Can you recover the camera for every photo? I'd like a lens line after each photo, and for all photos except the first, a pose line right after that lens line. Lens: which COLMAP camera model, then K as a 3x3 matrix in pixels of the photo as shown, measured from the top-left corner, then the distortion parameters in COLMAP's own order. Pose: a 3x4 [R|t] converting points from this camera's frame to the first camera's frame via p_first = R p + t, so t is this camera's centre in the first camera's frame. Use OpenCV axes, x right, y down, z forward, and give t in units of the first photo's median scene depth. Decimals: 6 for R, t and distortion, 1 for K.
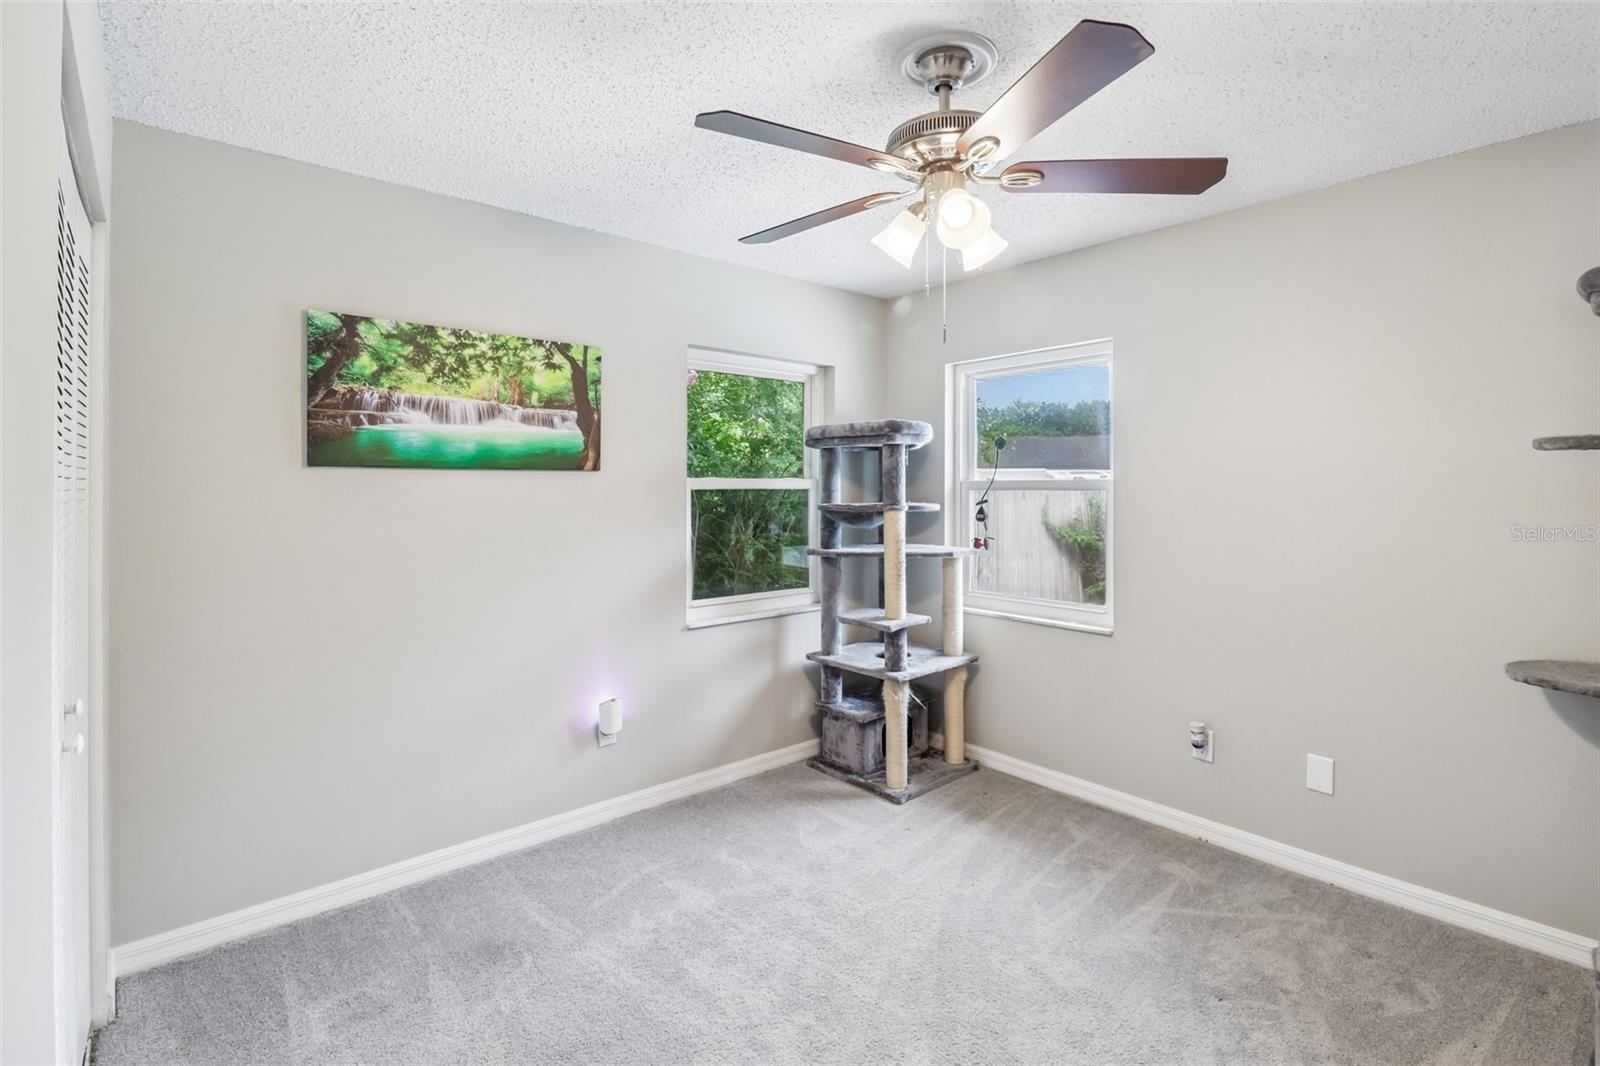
lens RADIAL K [[749.7, 0, 802.1], [0, 749.7, 491.2], [0, 0, 1]] dist [0.020978, -0.018590]
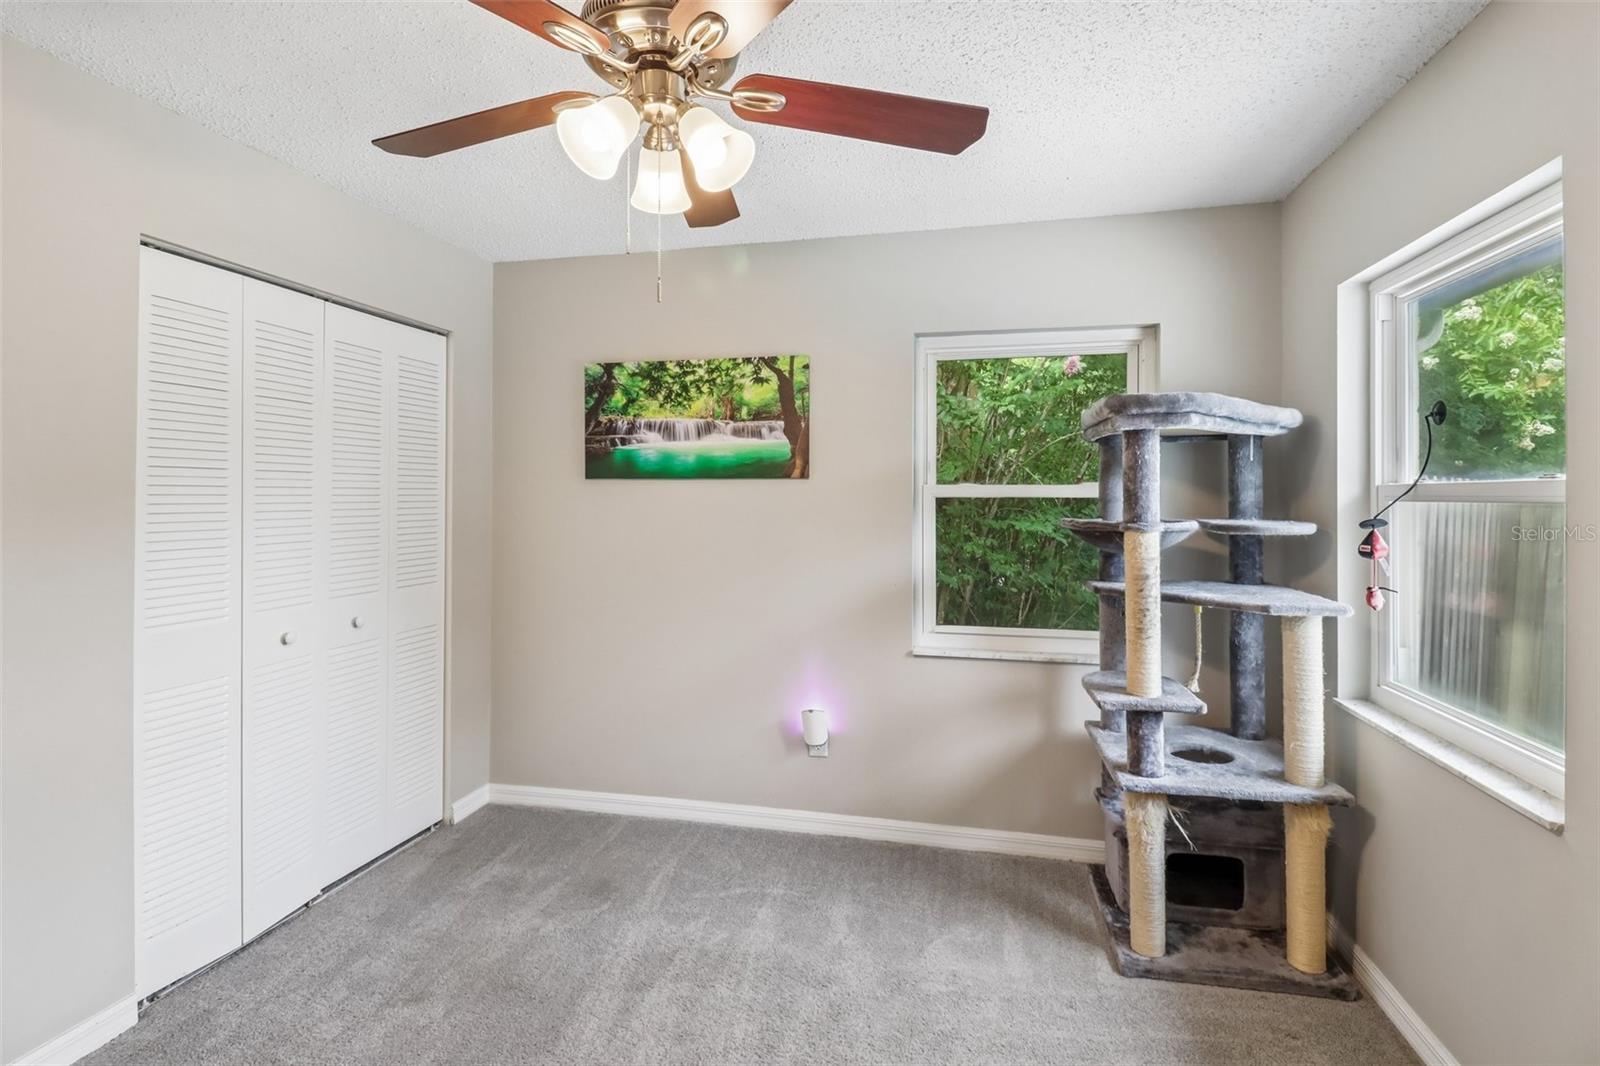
lens RADIAL K [[749.7, 0, 802.1], [0, 749.7, 491.2], [0, 0, 1]] dist [0.020978, -0.018590]
pose [[0.593360, -0.001981, -0.804935, 0.582824], [-0.006582, 0.999952, -0.007313, -0.002618], [0.804910, 0.009637, 0.593318, 0.441864]]
